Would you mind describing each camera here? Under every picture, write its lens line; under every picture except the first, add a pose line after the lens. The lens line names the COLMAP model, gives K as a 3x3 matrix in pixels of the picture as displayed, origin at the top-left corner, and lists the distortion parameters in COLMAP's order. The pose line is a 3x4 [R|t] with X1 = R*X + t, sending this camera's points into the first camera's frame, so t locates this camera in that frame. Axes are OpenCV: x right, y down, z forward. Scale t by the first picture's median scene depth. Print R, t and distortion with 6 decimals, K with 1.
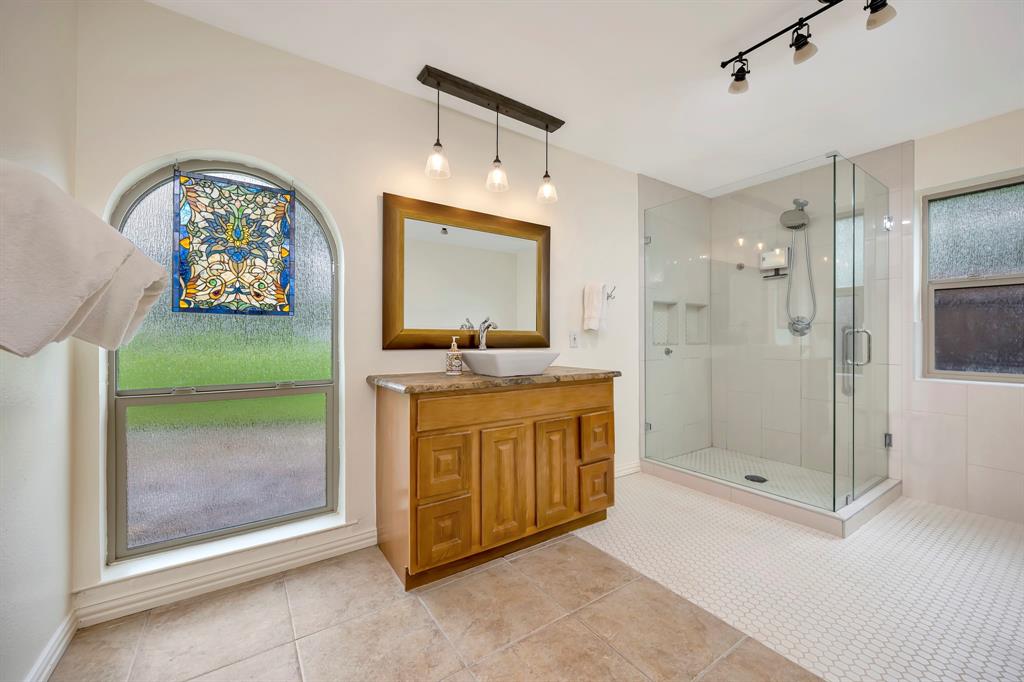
lens RADIAL K [[405.9, 0, 512.8], [0, 405.9, 335.3], [0, 0, 1]] dist [-0.003000, 0.001107]
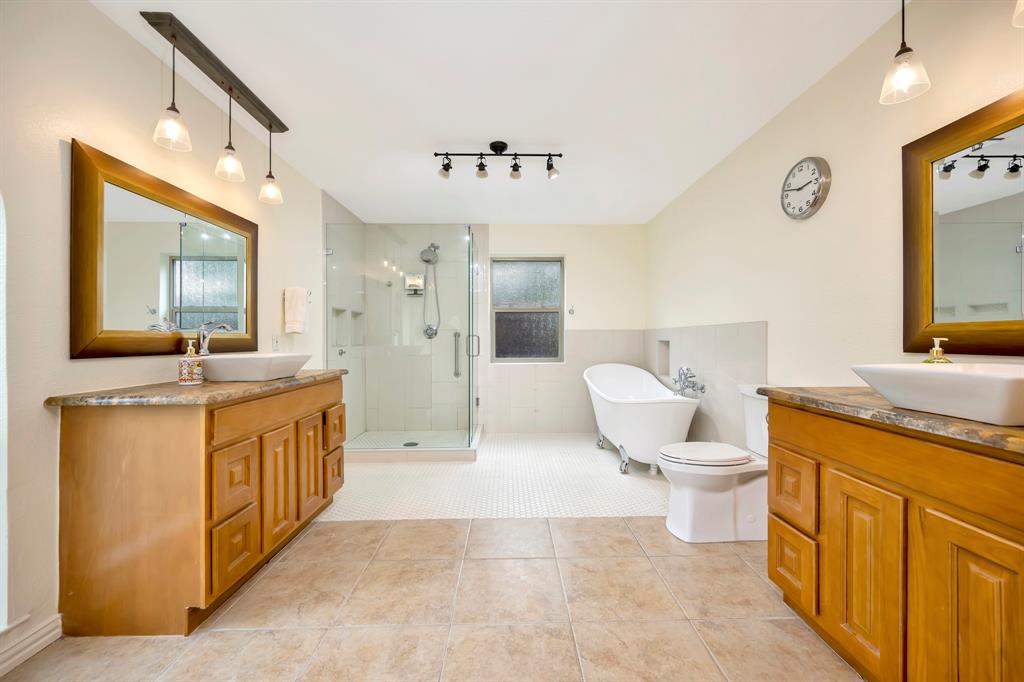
lens RADIAL K [[405.9, 0, 517.7], [0, 405.9, 340.1], [0, 0, 1]] dist [-0.003000, 0.001107]
pose [[0.543206, -0.004830, 0.839586, -0.469874], [0.000744, 0.999986, 0.005272, -0.001226], [-0.839599, -0.002239, 0.543202, -0.042631]]
